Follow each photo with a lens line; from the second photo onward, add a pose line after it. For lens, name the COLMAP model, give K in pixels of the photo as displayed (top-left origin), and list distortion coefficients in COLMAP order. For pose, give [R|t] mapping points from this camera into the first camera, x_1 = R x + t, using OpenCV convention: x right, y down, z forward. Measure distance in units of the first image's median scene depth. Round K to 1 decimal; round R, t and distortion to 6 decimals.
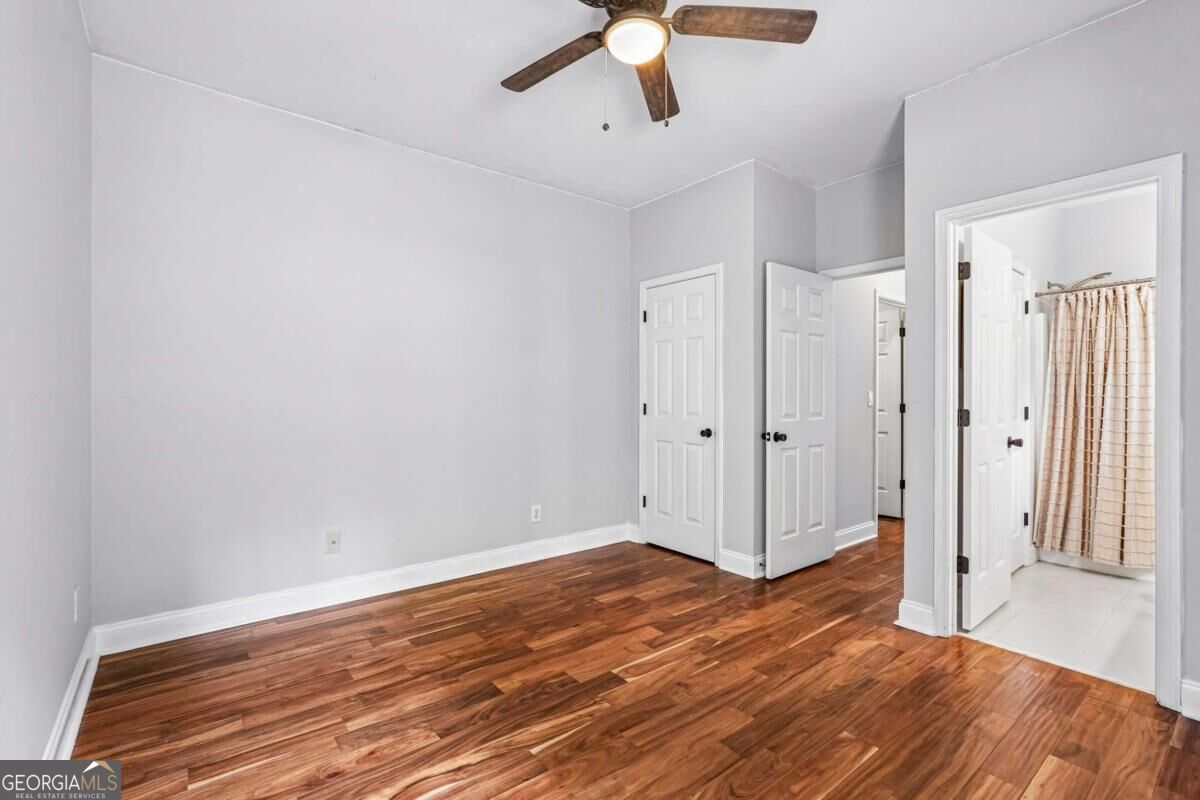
lens RADIAL K [[546.1, 0, 600.4], [0, 546.1, 401.9], [0, 0, 1]] dist [-0.011946, 0.007377]
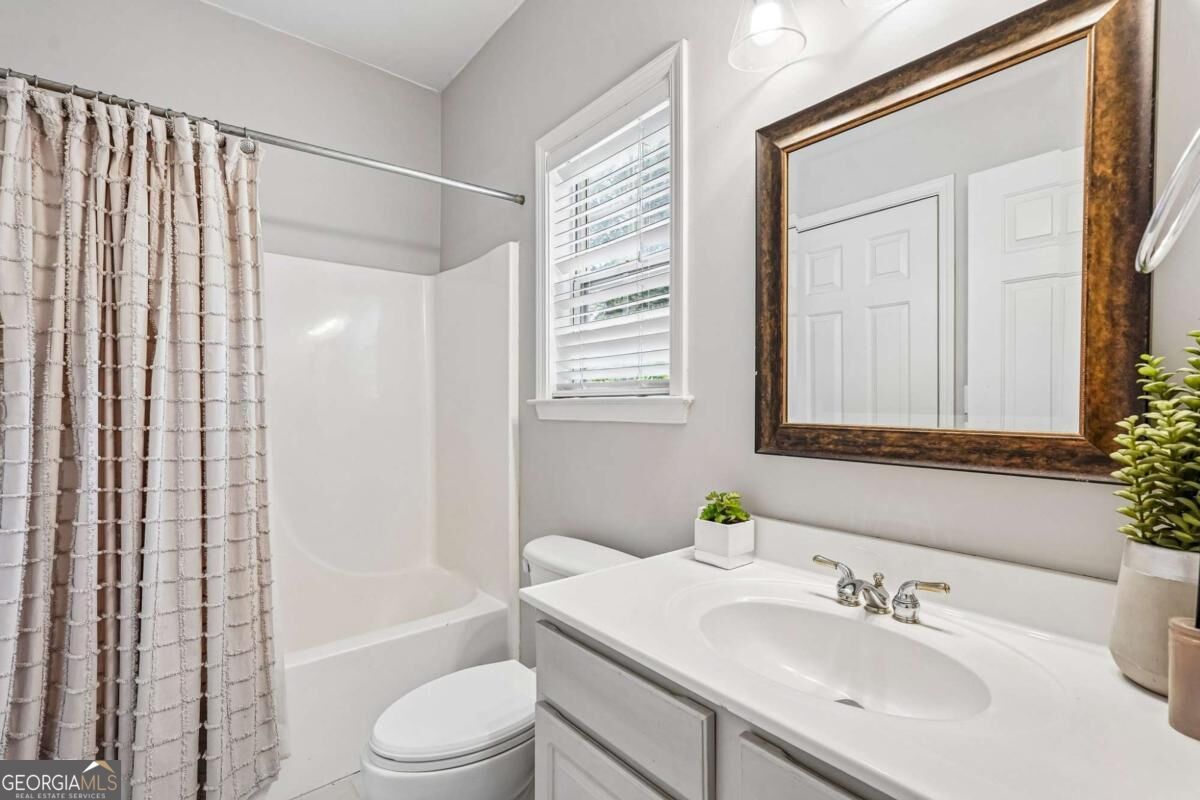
lens RADIAL K [[546.1, 0, 600.0], [0, 546.1, 403.8], [0, 0, 1]] dist [-0.011946, 0.007377]
pose [[0.001715, -0.004476, 0.999989, 0.542580], [0.014704, 0.999882, 0.004450, -0.004101], [-0.999890, 0.014696, 0.001781, 0.676339]]
